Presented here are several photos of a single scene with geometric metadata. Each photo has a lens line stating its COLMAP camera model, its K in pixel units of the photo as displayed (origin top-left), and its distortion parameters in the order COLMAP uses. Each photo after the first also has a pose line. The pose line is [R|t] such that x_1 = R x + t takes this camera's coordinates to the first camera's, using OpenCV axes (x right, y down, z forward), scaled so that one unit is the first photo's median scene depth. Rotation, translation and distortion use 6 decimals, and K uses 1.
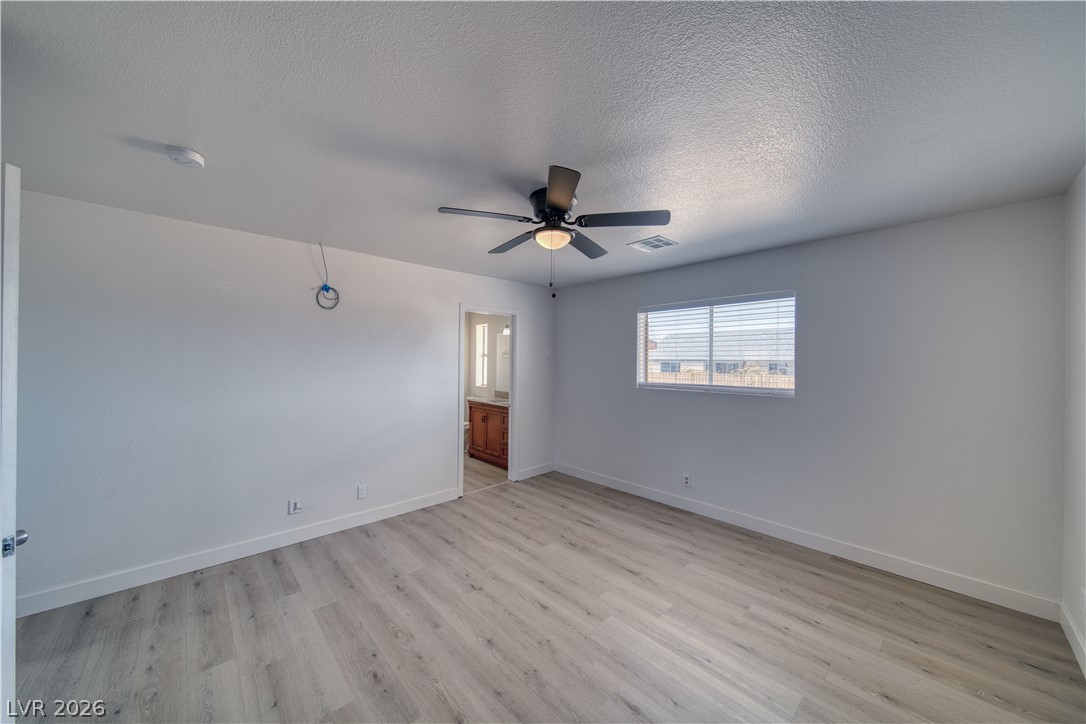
lens RADIAL K [[380.0, 0, 543.3], [0, 380.0, 361.1], [0, 0, 1]] dist [-0.001746, -0.000805]
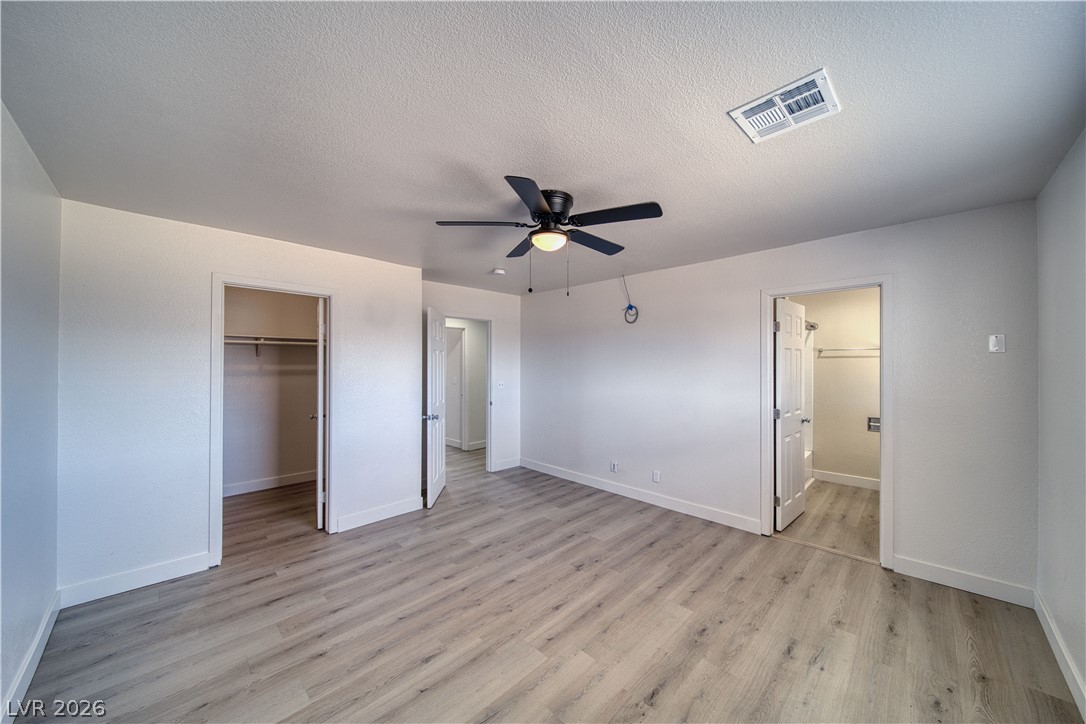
lens RADIAL K [[380.0, 0, 542.7], [0, 380.0, 362.5], [0, 0, 1]] dist [-0.001746, -0.000805]
pose [[0.029936, -0.007772, -0.999522, 0.699423], [0.001803, 0.999969, -0.007721, 0.006142], [0.999550, -0.001571, 0.029950, 0.647756]]
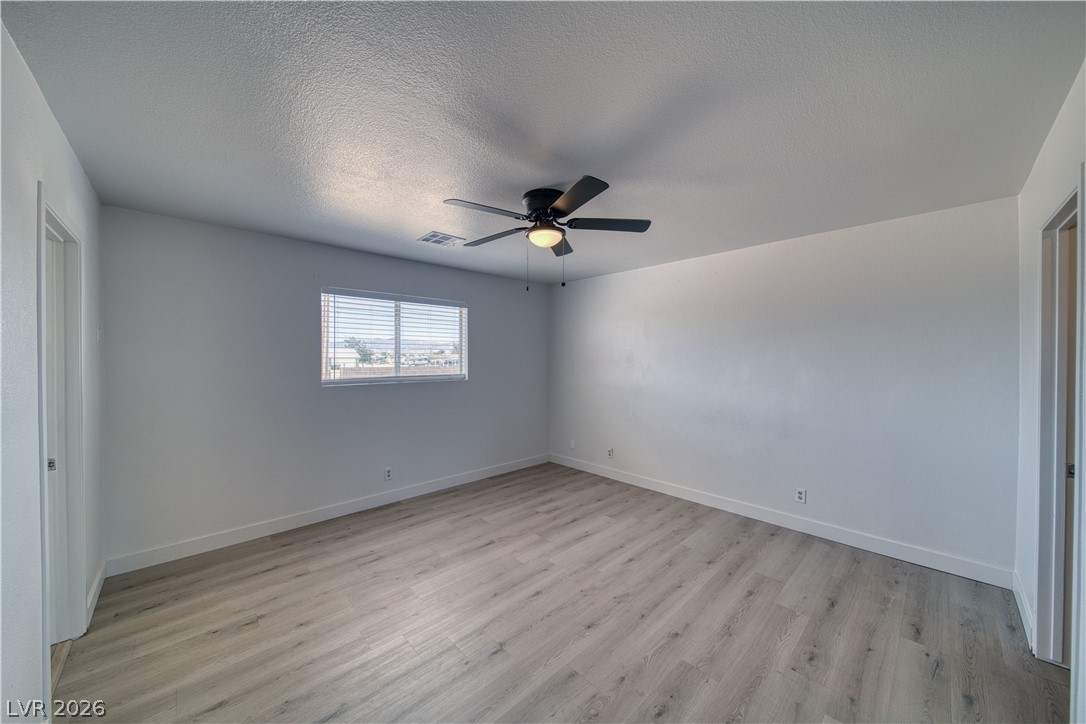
lens RADIAL K [[380.0, 0, 543.1], [0, 380.0, 360.7], [0, 0, 1]] dist [-0.001746, -0.000805]
pose [[-0.007457, -0.016058, 0.999843, -0.702370], [-0.002005, 0.999869, 0.016044, 0.002414], [-0.999970, -0.001885, -0.007488, 0.689348]]
